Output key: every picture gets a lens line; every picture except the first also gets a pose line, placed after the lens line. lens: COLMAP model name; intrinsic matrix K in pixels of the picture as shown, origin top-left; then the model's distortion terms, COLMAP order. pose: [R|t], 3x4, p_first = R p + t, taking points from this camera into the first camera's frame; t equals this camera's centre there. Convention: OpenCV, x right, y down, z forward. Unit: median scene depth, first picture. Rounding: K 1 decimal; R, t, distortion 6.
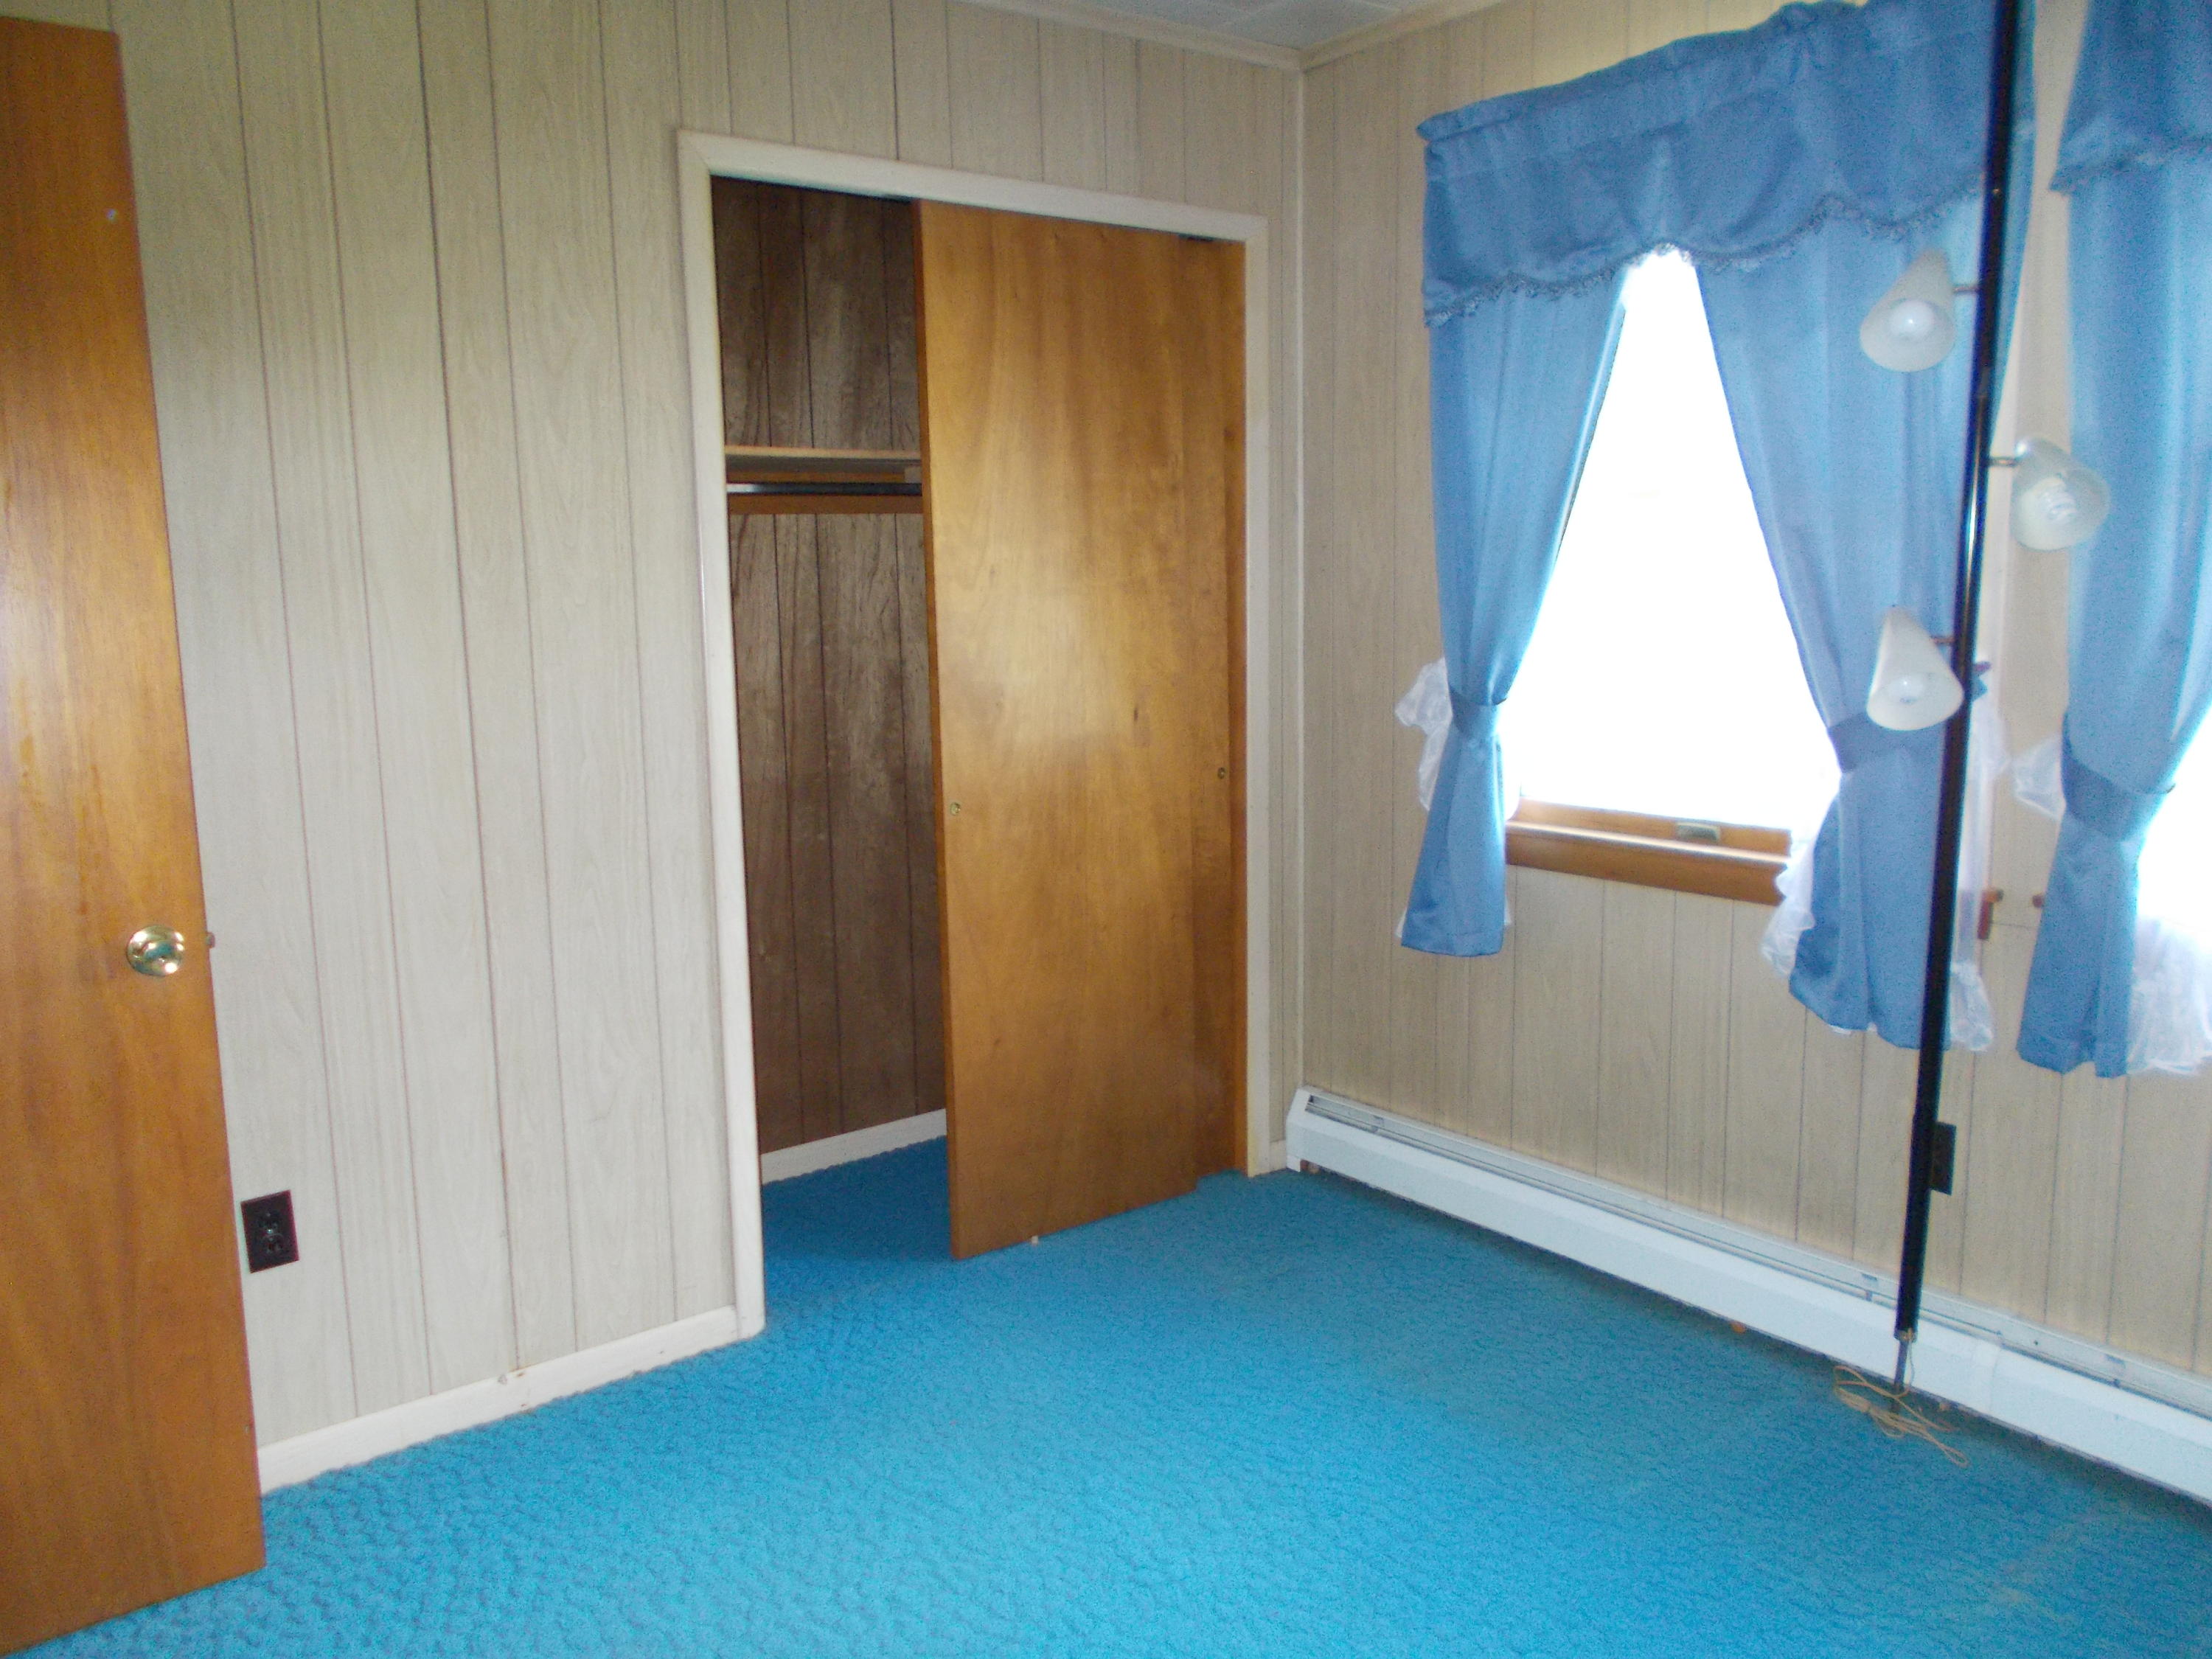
lens RADIAL K [[1682.5, 0, 1106.0], [0, 1682.5, 829.5], [0, 0, 1]] dist [-0.006611, 0.001410]
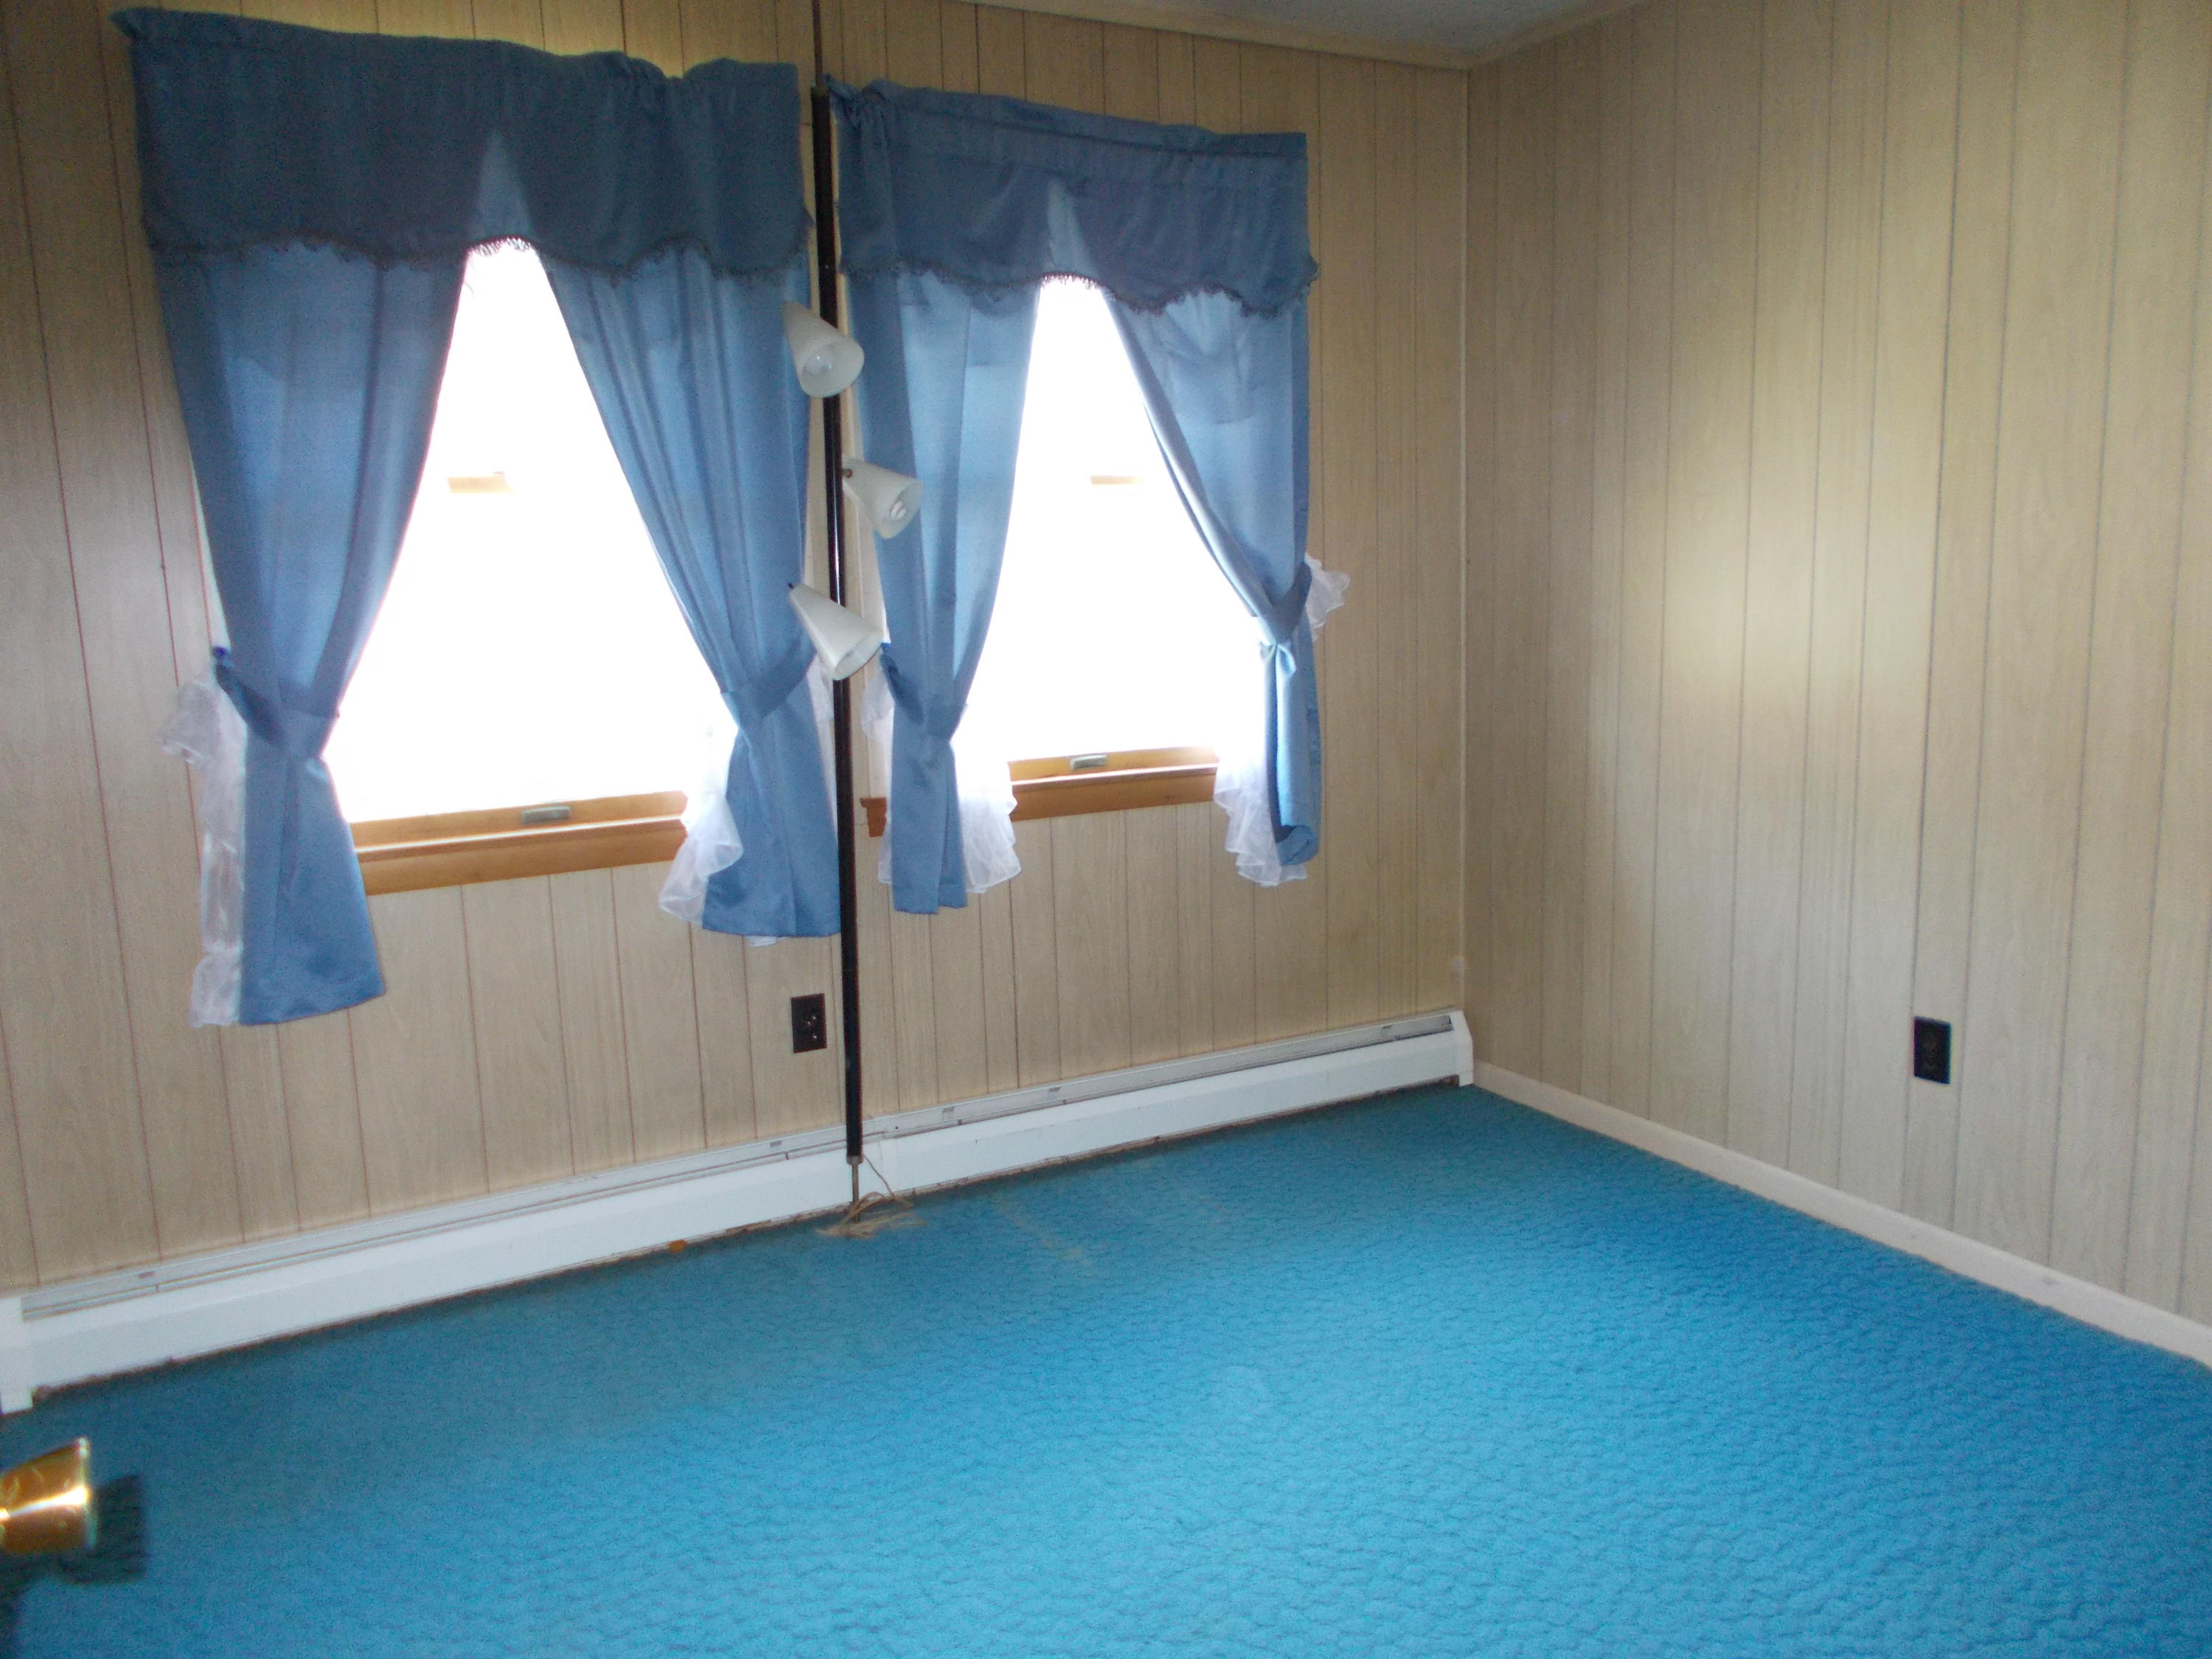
lens RADIAL K [[1682.5, 0, 1106.0], [0, 1682.5, 829.5], [0, 0, 1]] dist [-0.006611, 0.001410]
pose [[0.151773, -0.146159, 0.977549, -0.668249], [0.184823, 0.975759, 0.117196, -0.052252], [-0.970982, 0.162887, 0.175107, 0.532027]]
